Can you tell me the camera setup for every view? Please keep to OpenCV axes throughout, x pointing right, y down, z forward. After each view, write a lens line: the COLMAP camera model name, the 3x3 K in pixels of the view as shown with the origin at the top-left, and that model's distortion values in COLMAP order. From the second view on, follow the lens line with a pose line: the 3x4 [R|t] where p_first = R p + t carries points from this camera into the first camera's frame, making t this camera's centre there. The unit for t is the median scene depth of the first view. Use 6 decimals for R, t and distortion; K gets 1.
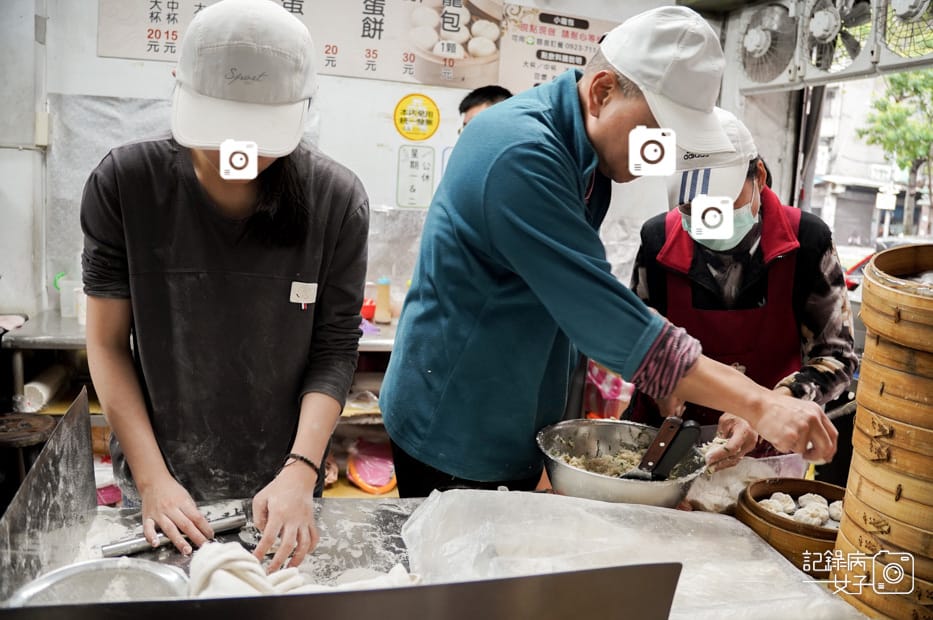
lens RADIAL K [[764.0, 0, 463.9], [0, 764.0, 318.6], [0, 0, 1]] dist [-0.157723, 0.060758]
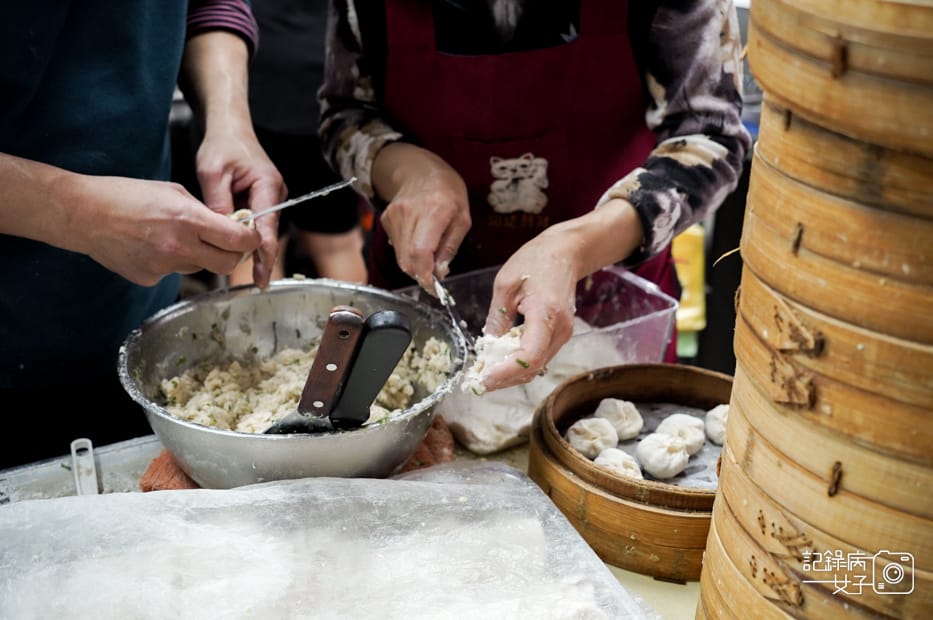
lens RADIAL K [[958.1, 0, 473.0], [0, 958.1, 302.2], [0, 0, 1]] dist [-0.065988, 0.000000]
pose [[0.980469, -0.107384, 0.164768, 0.305532], [0.064219, 0.966665, 0.247861, -0.013457], [-0.185892, -0.232439, 0.954681, 0.520187]]
